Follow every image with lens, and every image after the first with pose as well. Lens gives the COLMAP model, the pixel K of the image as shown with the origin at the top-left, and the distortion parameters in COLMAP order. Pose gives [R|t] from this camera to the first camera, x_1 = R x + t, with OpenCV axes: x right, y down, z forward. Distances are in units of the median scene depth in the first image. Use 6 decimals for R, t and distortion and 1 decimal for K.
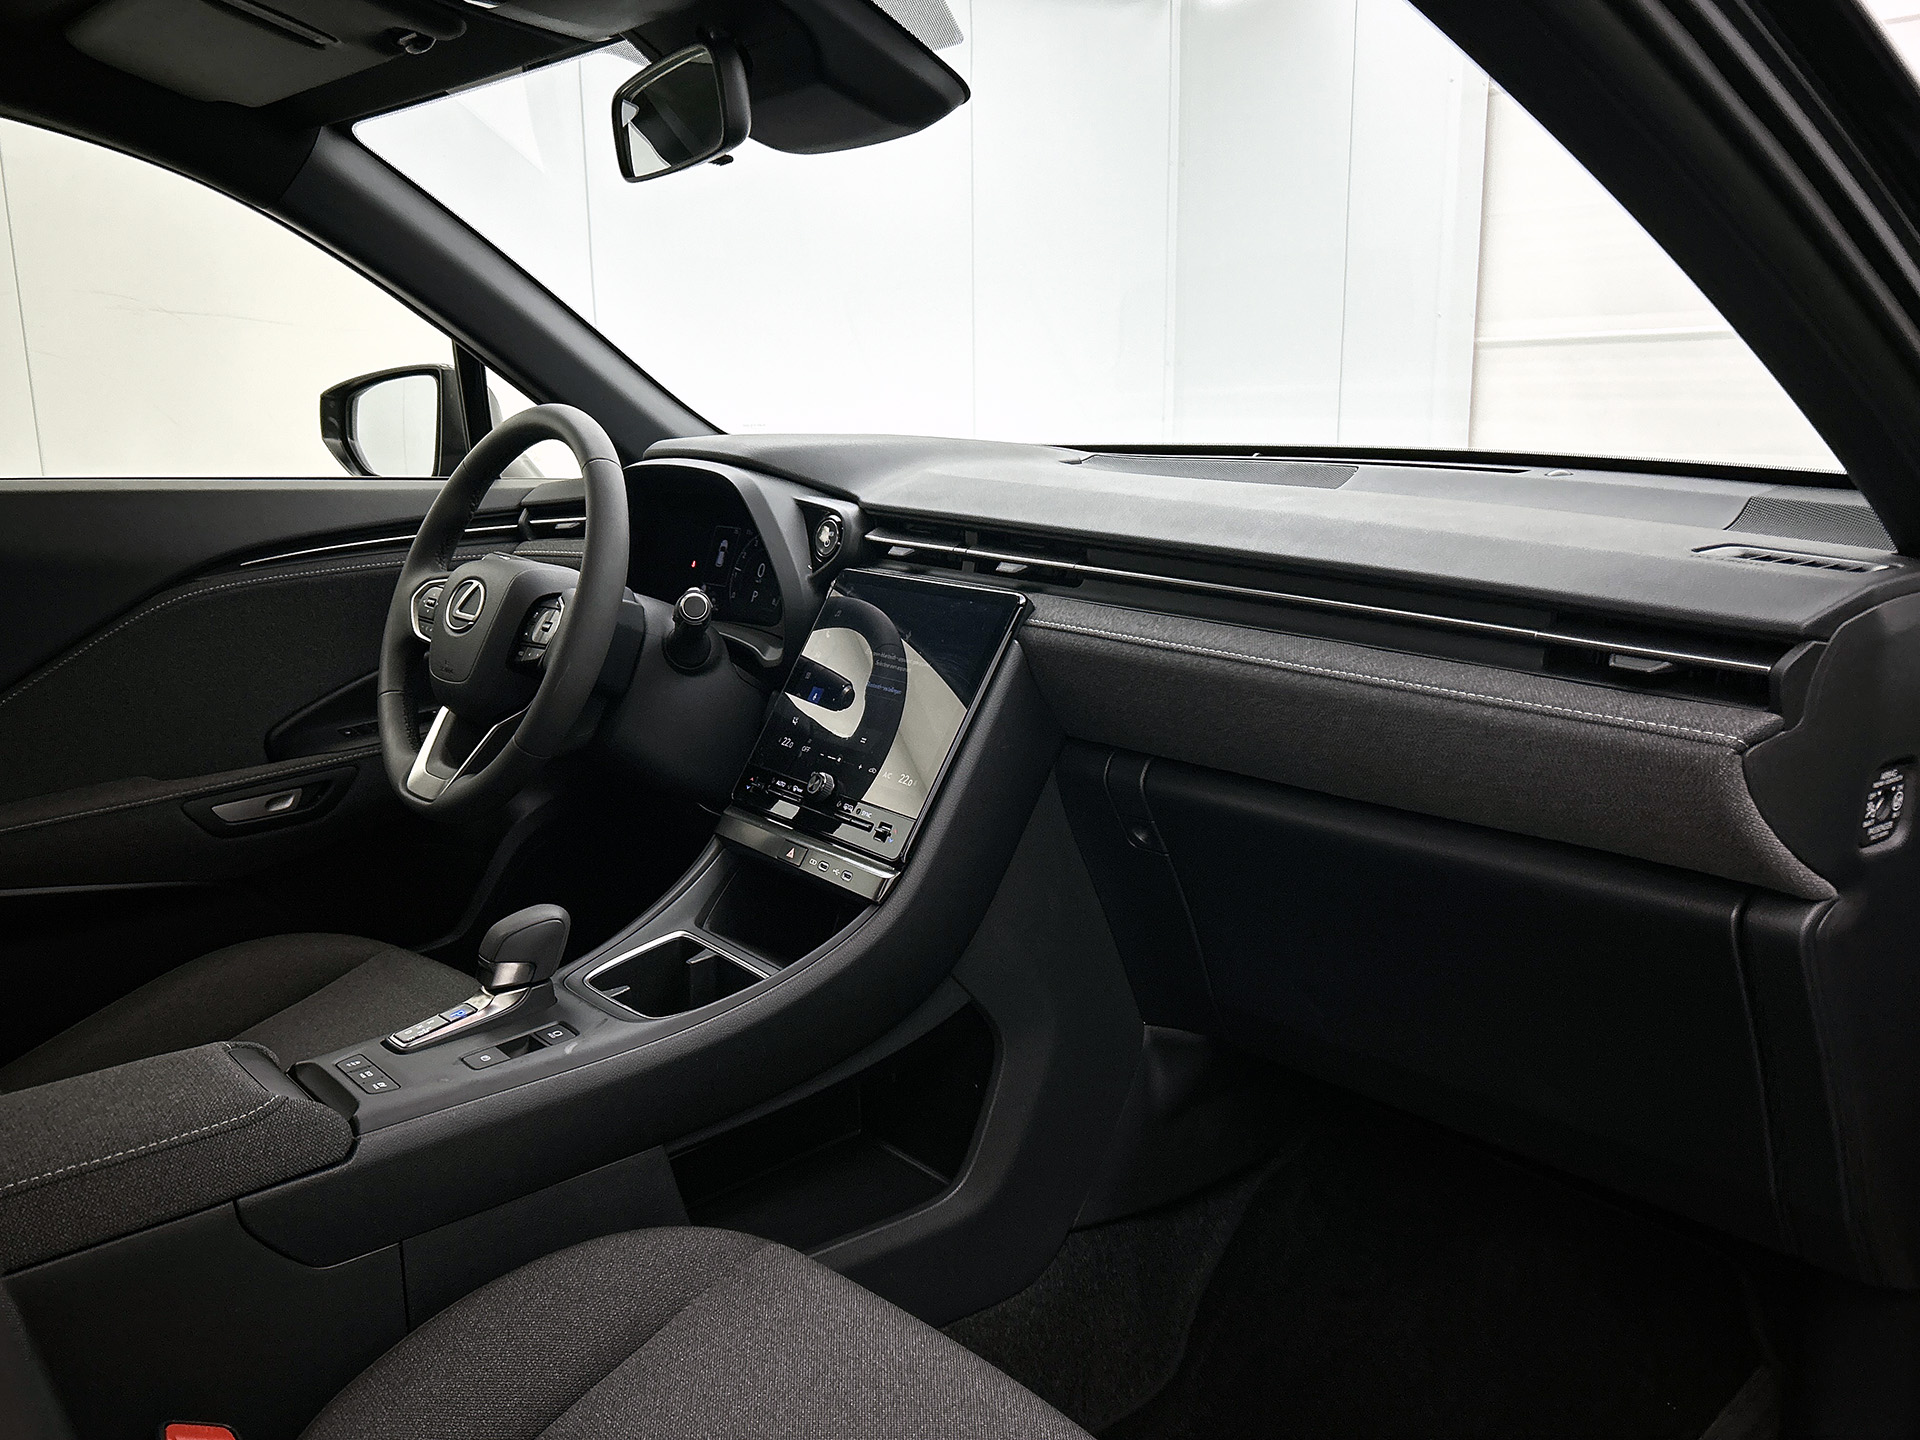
lens RADIAL K [[1498.8, 0, 960.0], [0, 1498.8, 720.0], [0, 0, 1]] dist [0.051141, 0.000247]
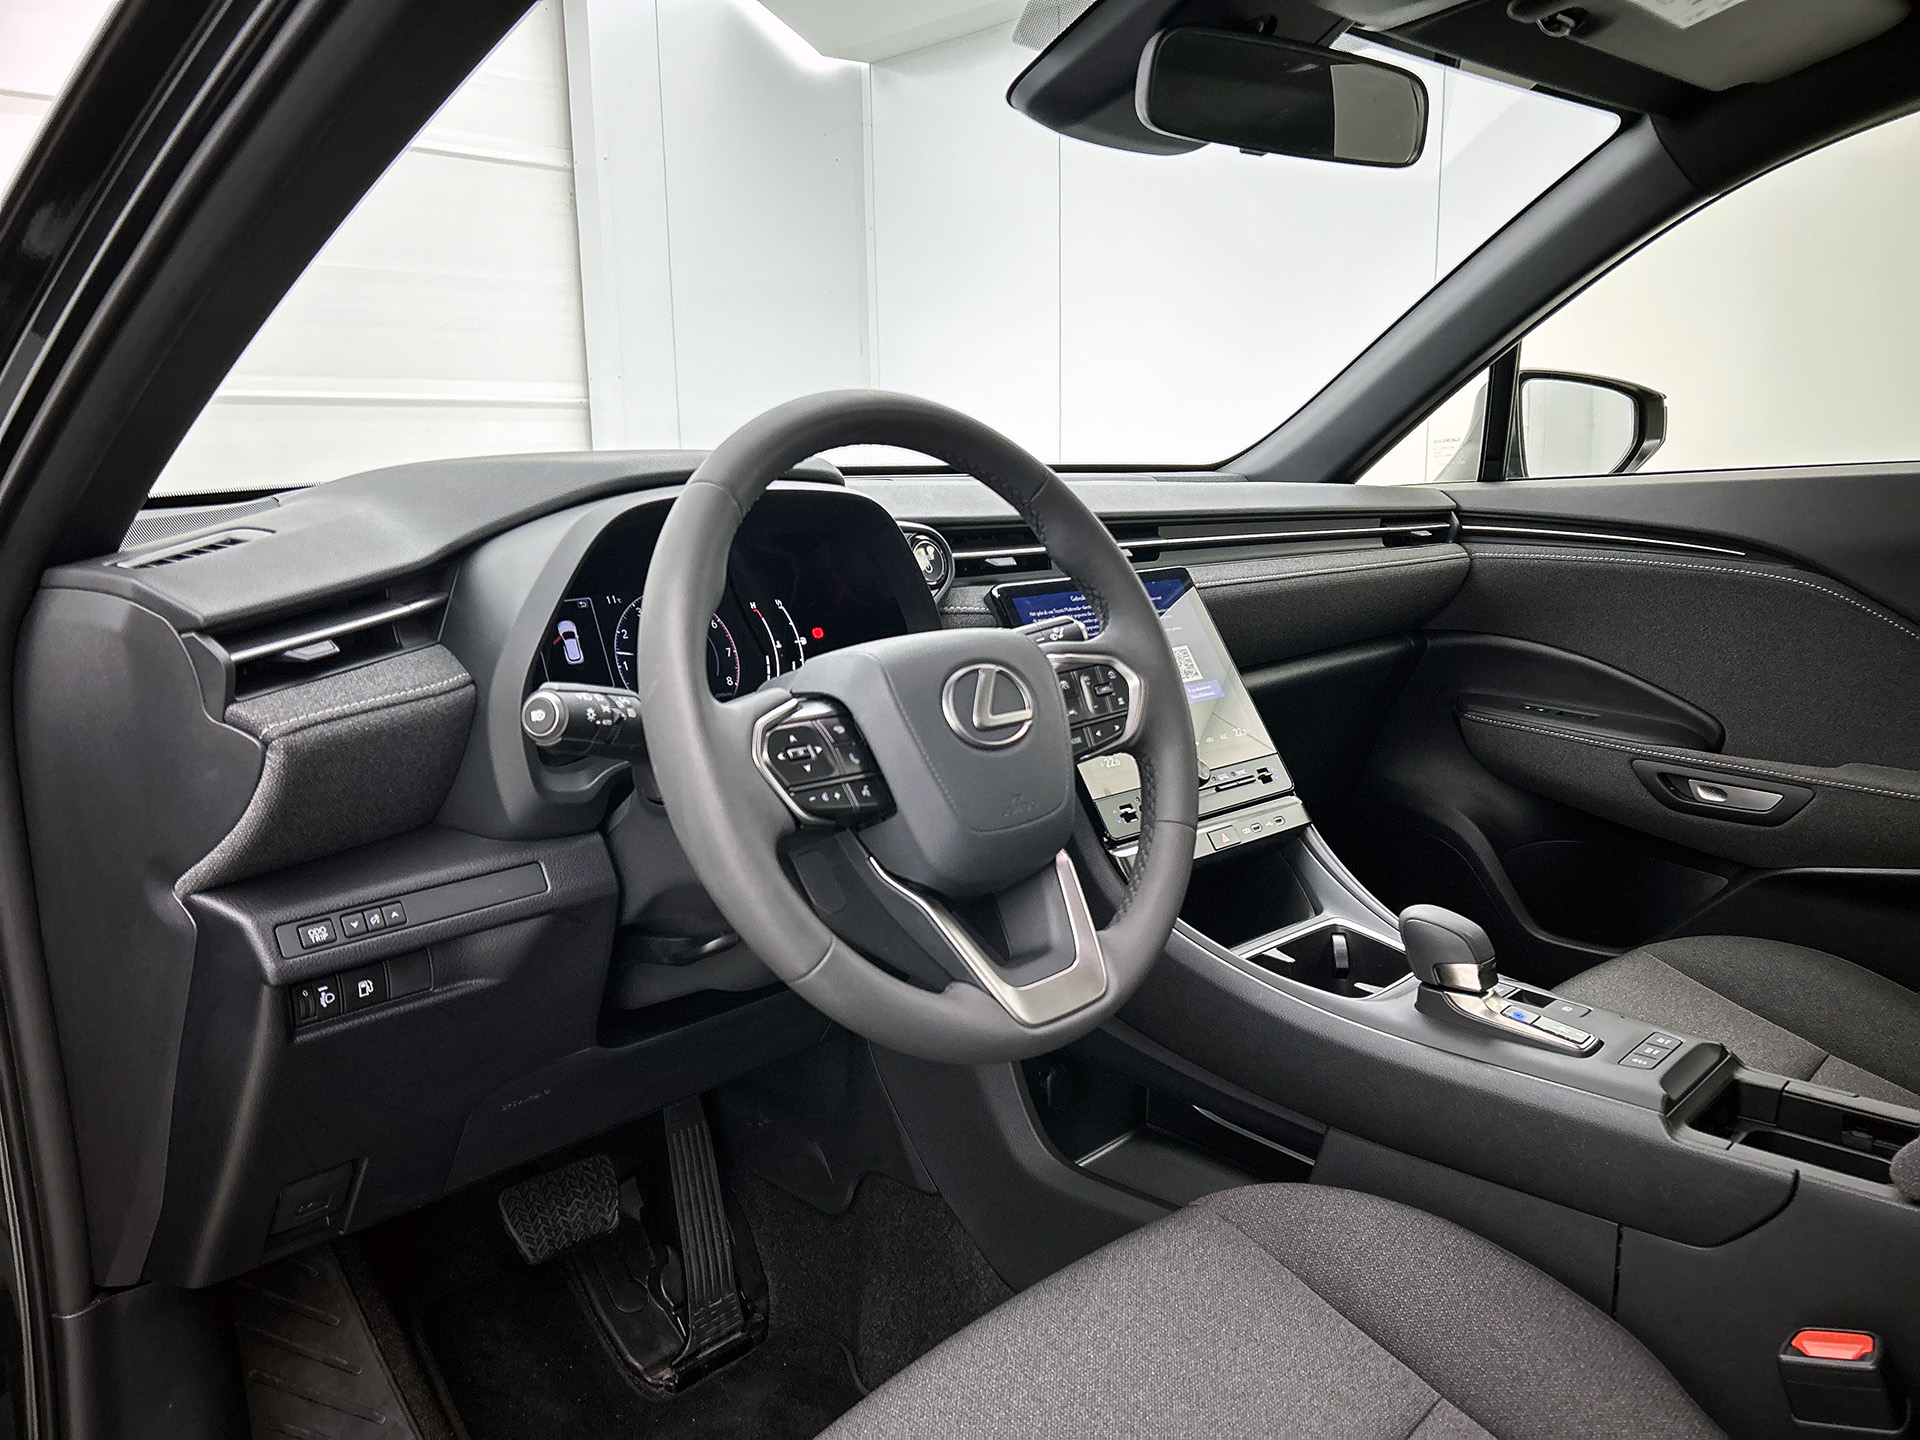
lens RADIAL K [[1422.3, 0, 966.5], [0, 1422.3, 696.7], [0, 0, 1]] dist [0.058173, -0.083359]
pose [[-0.094005, -0.157444, 0.983043, -1.028551], [0.225617, 0.958357, 0.175066, -0.211015], [-0.969670, 0.238249, -0.054569, 1.190001]]
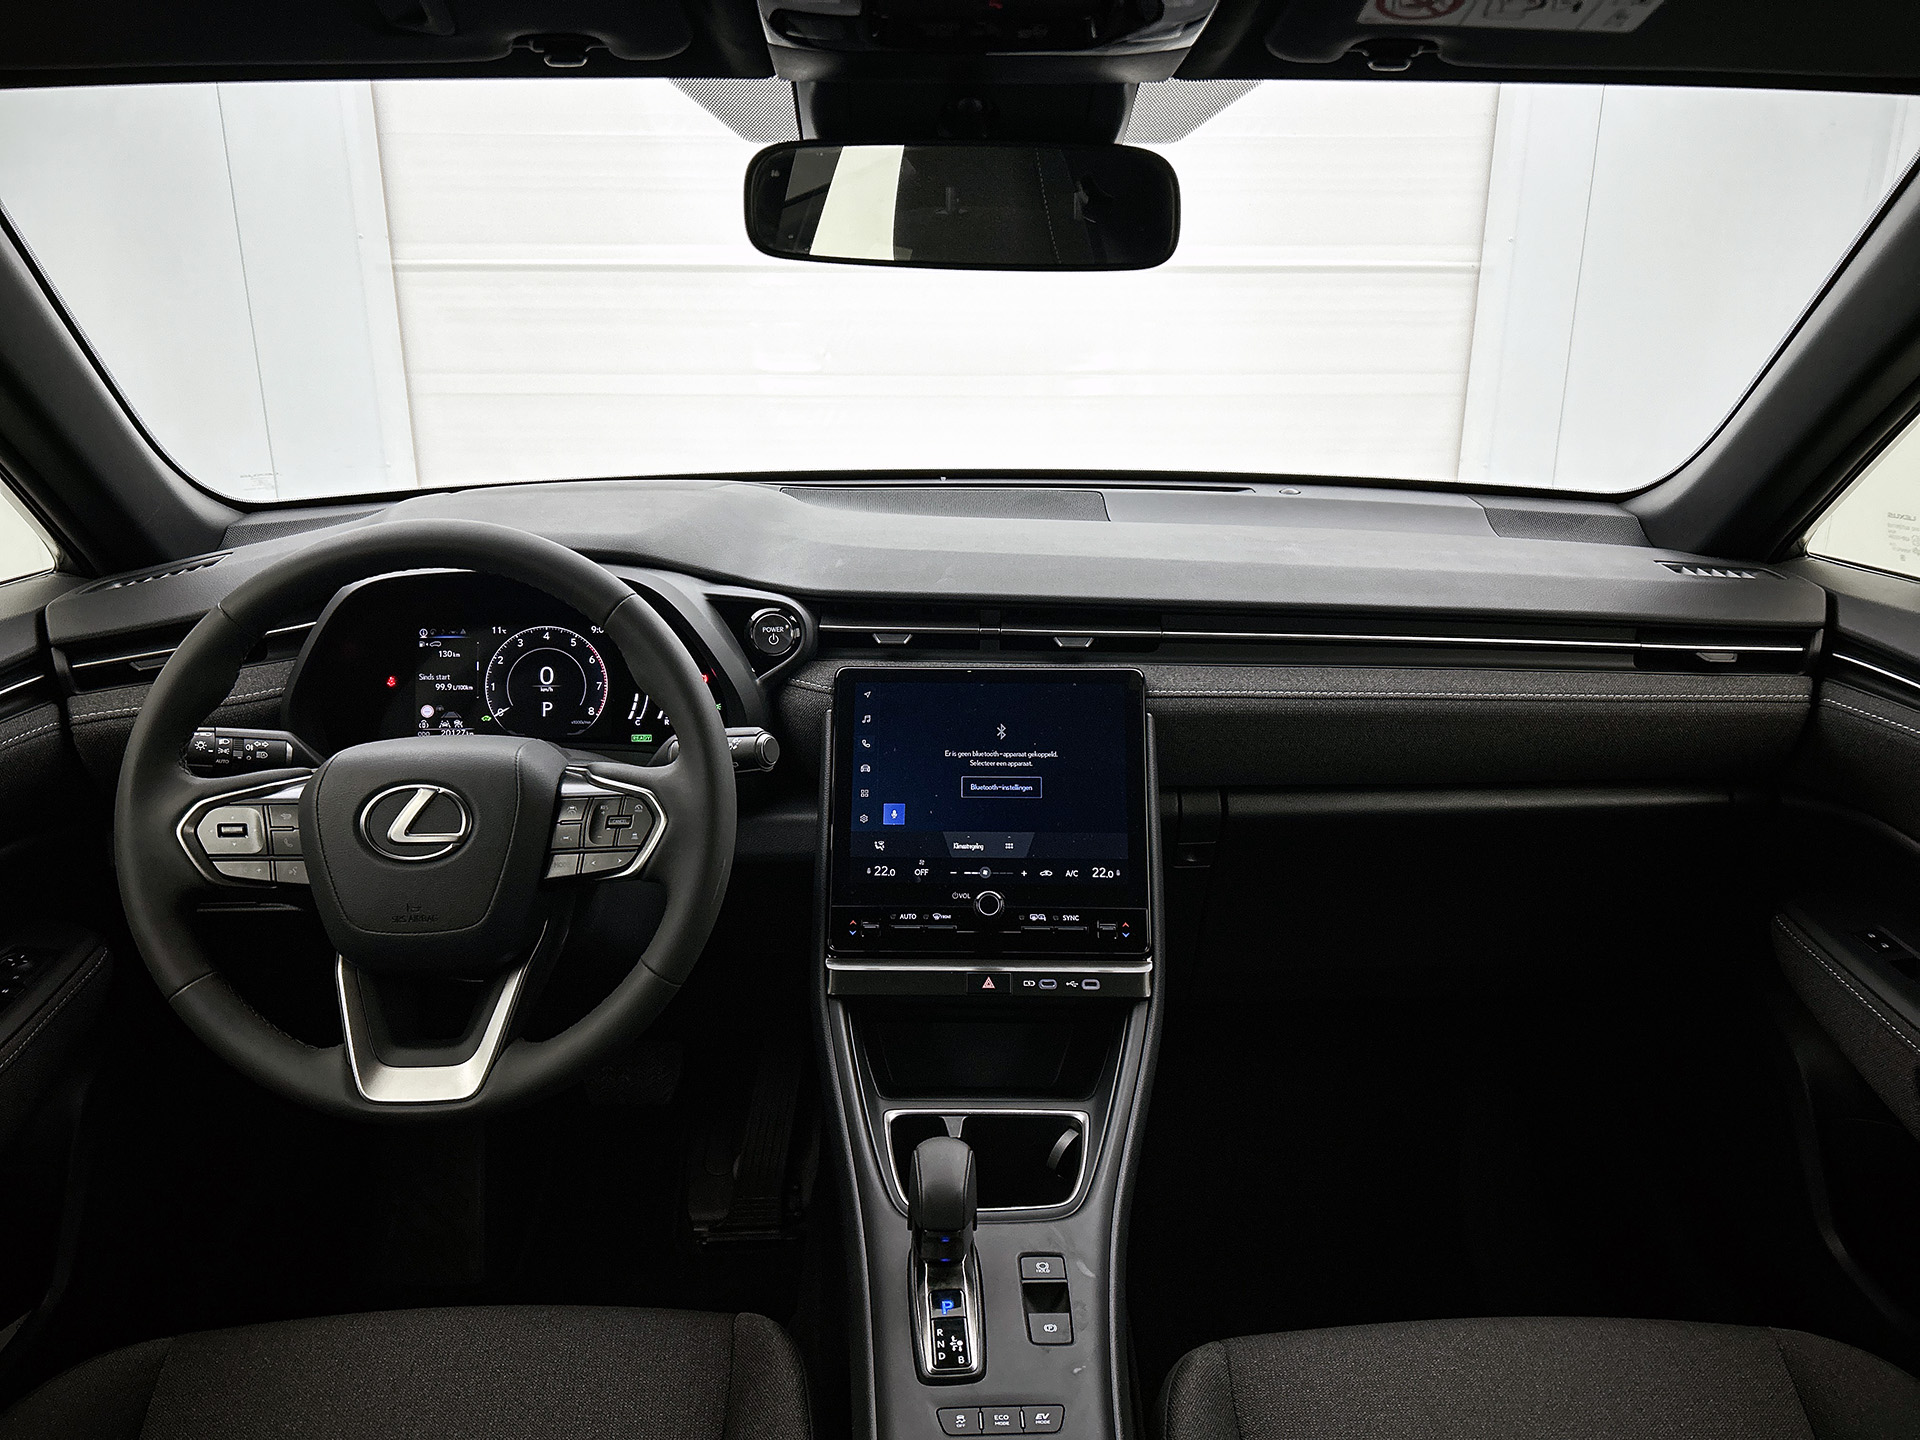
lens RADIAL K [[1422.3, 0, 966.5], [0, 1422.3, 696.7], [0, 0, 1]] dist [0.058173, -0.083359]
pose [[0.625732, -0.217291, 0.749162, -0.744098], [0.155844, 0.975879, 0.152882, -0.223468], [-0.764312, 0.021090, 0.644502, 0.423257]]
